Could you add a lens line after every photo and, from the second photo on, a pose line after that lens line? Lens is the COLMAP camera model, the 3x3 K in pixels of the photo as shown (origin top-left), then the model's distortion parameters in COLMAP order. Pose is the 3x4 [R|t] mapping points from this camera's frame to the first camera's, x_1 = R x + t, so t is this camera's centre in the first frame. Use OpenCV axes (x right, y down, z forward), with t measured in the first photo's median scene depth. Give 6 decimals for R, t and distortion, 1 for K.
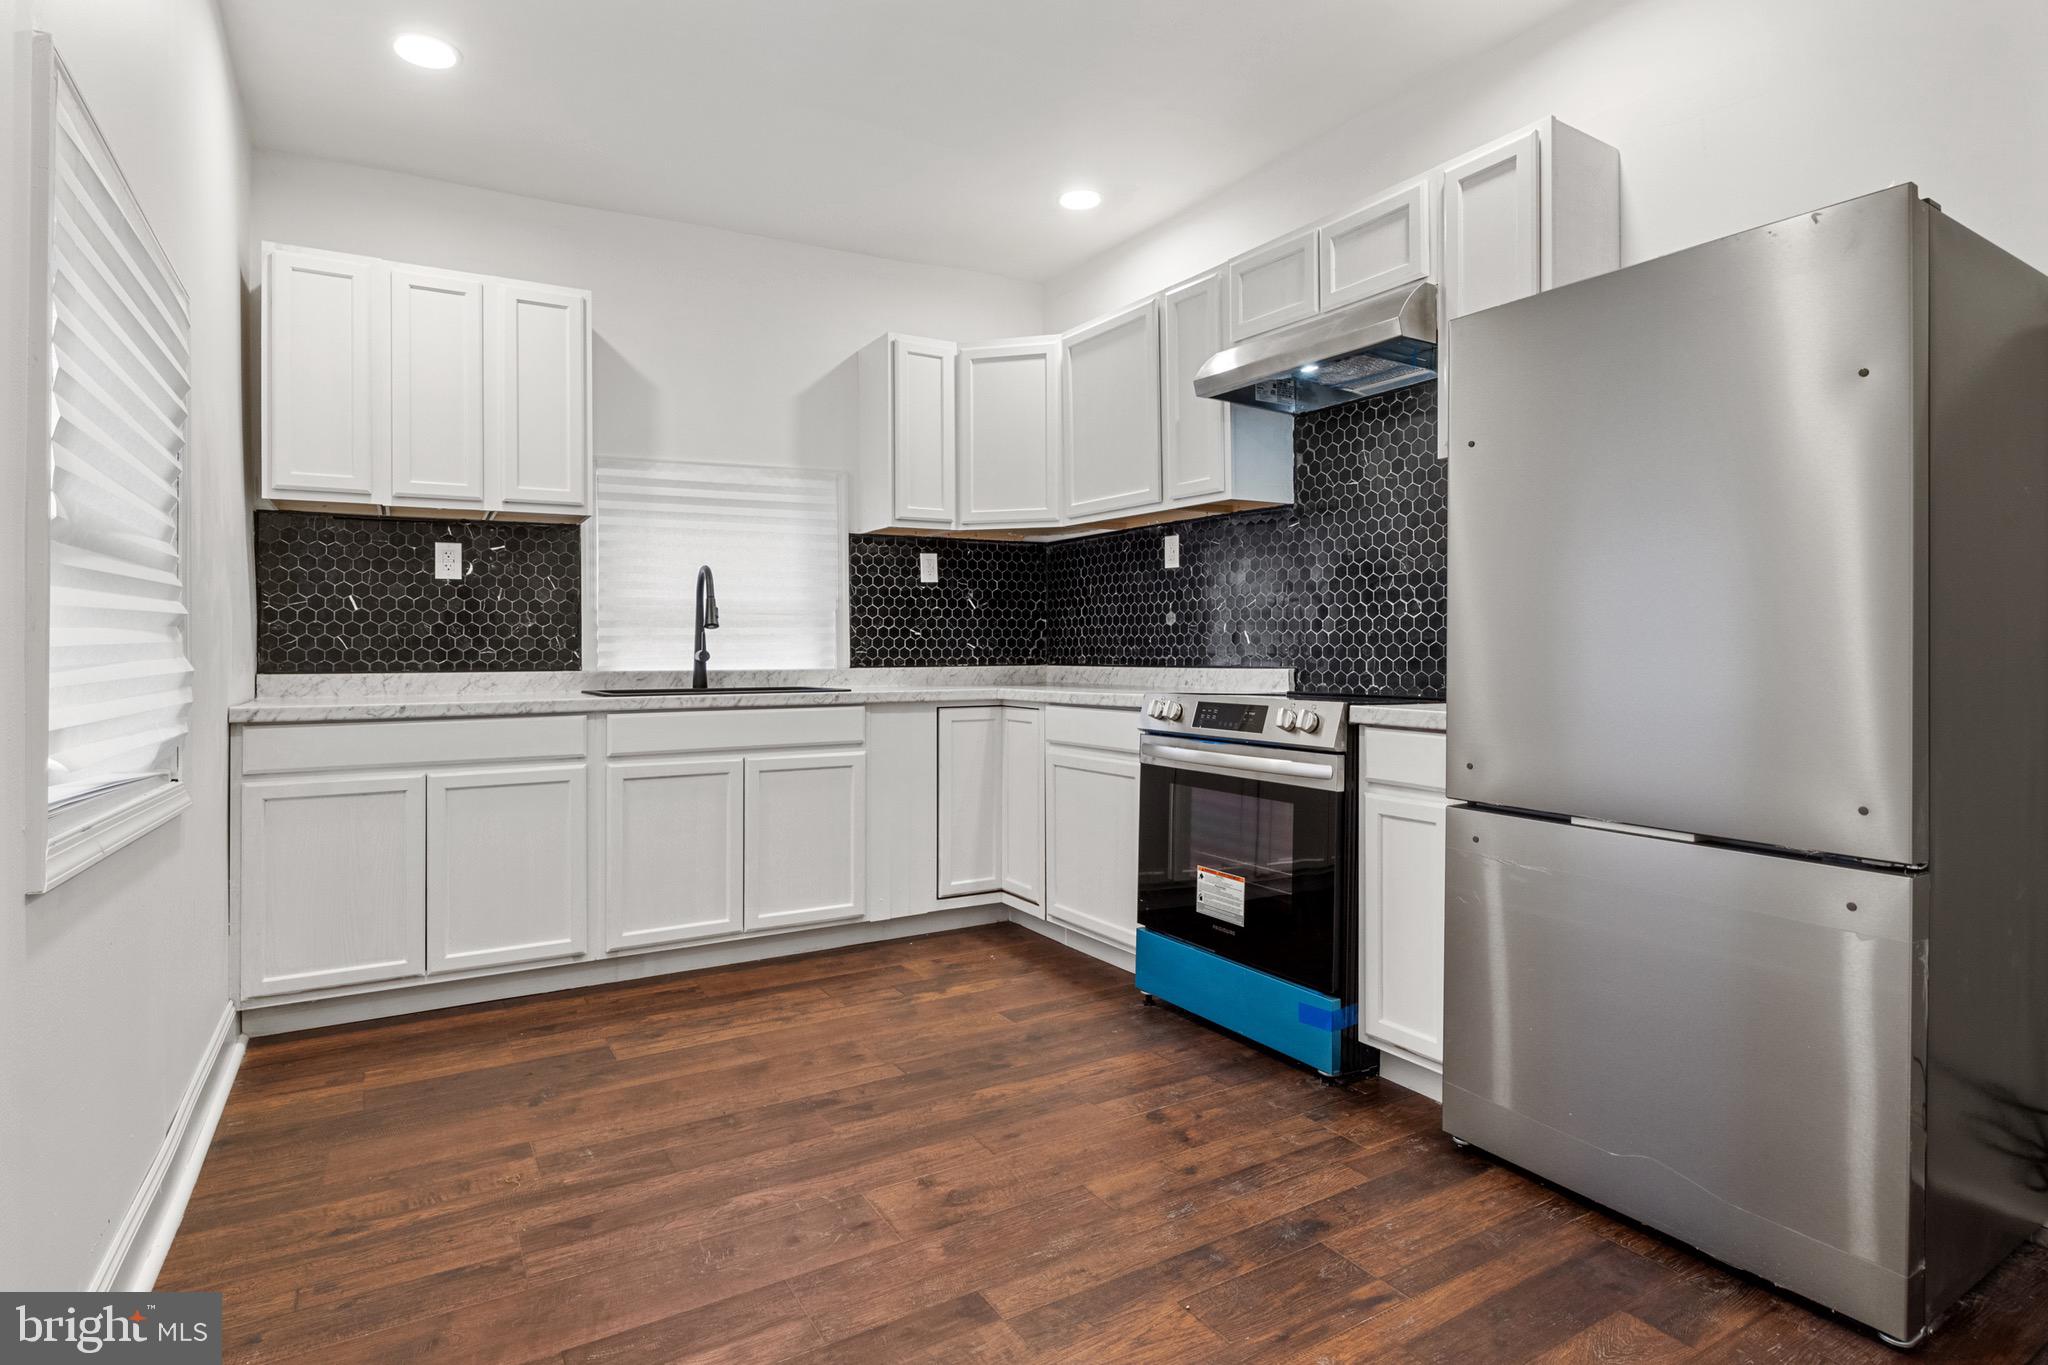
lens RADIAL K [[1054.1, 0, 1026.1], [0, 1054.1, 652.2], [0, 0, 1]] dist [-0.000212, -0.000221]
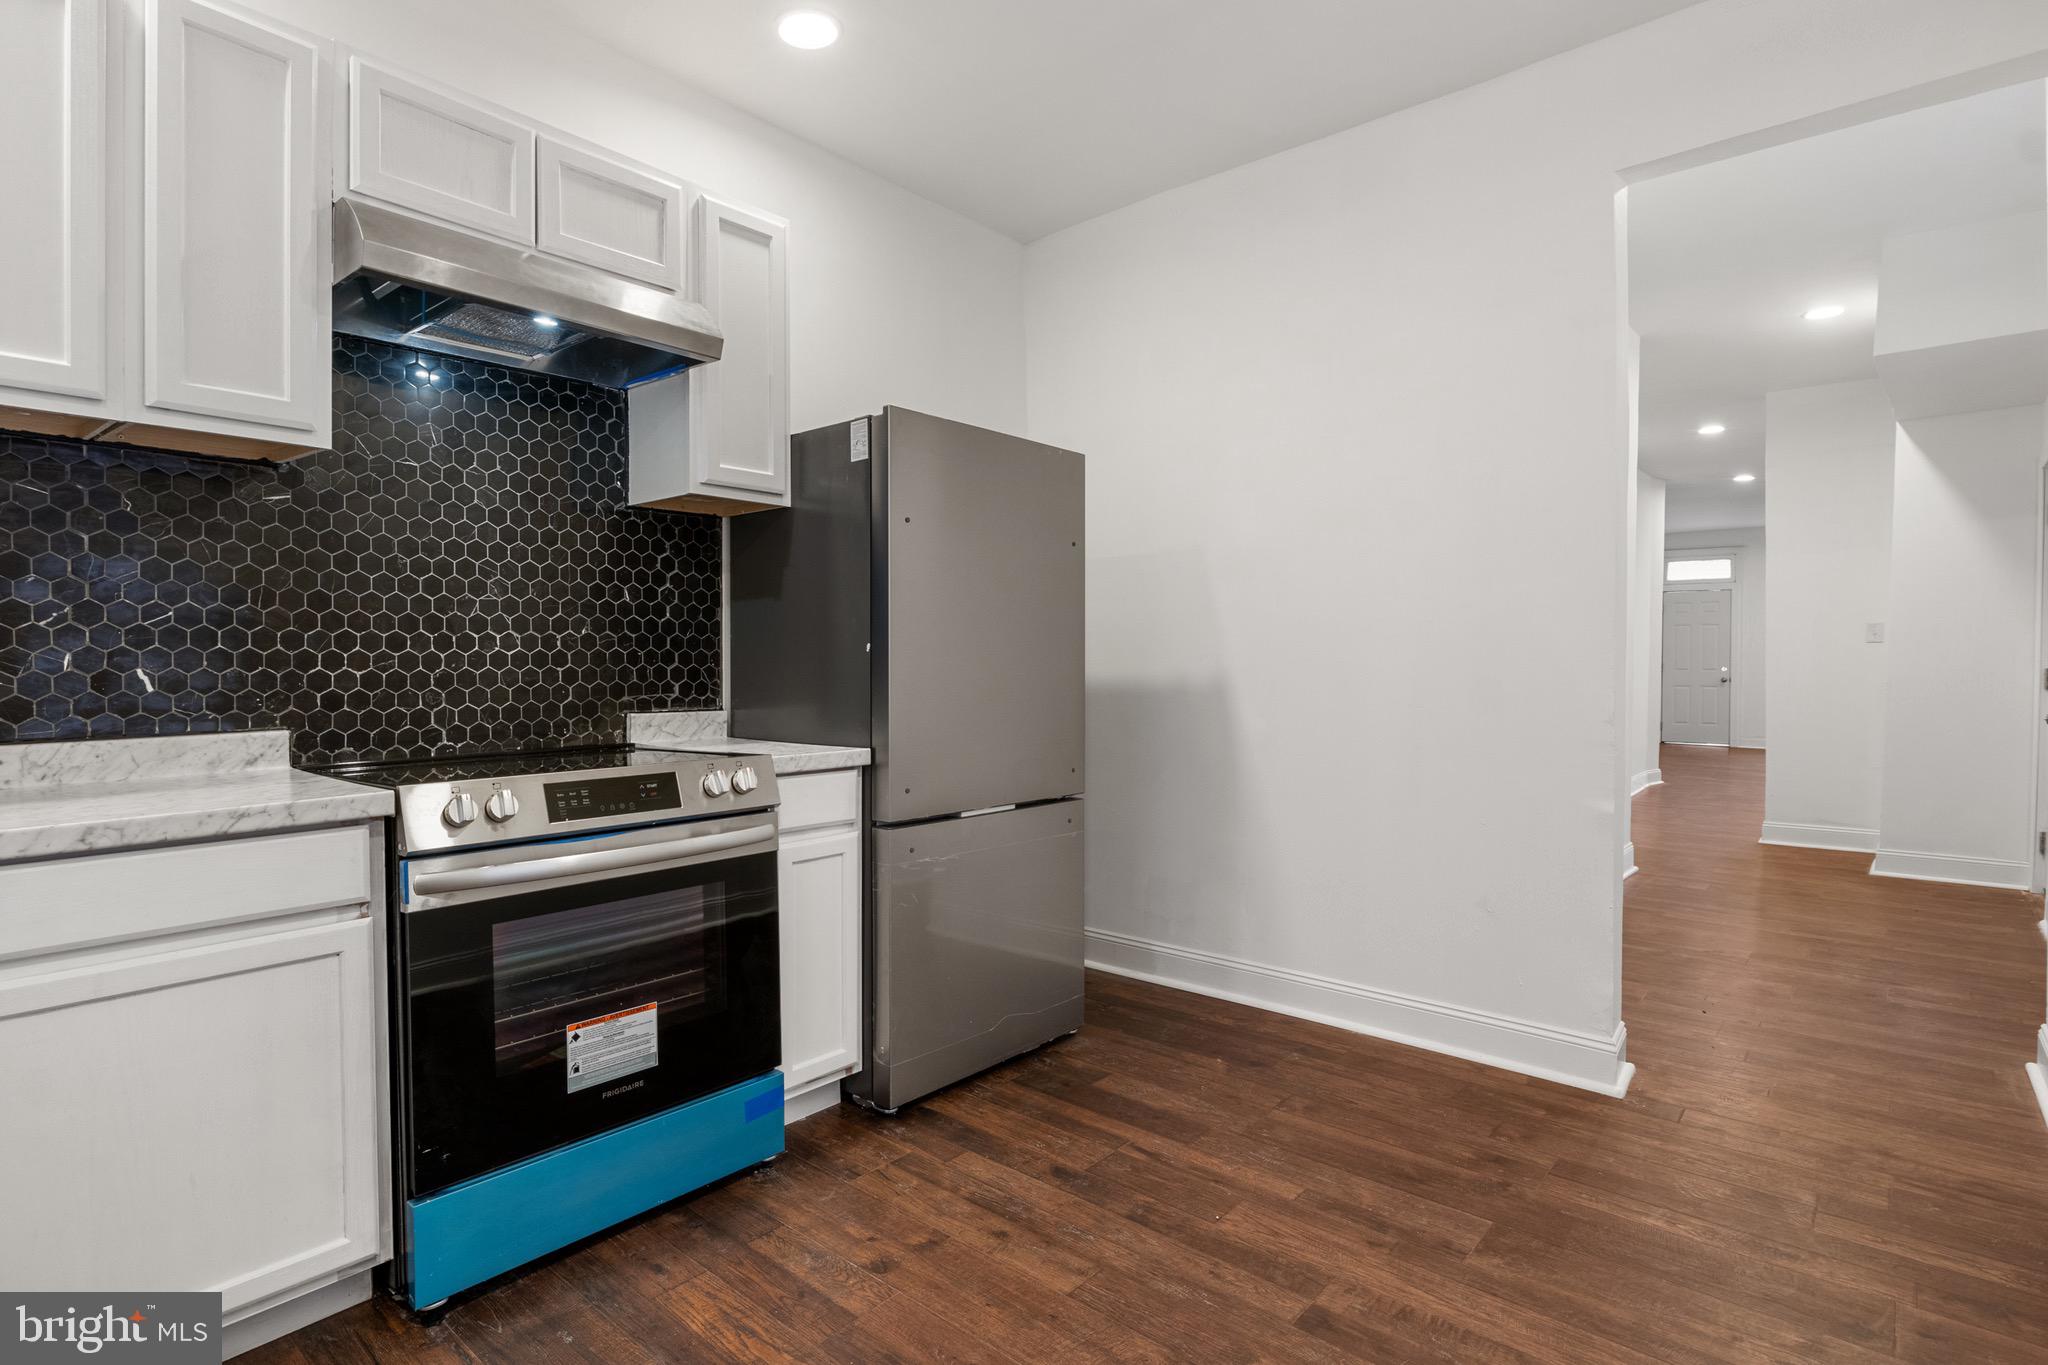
lens RADIAL K [[1020.4, 0, 1014.2], [0, 1020.4, 692.6], [0, 0, 1]] dist [-0.004004, -0.000742]
pose [[-0.295999, -0.033645, 0.954596, -0.548287], [0.000864, 0.999370, 0.035491, -0.033658], [-0.955188, 0.011330, -0.295783, 0.940397]]
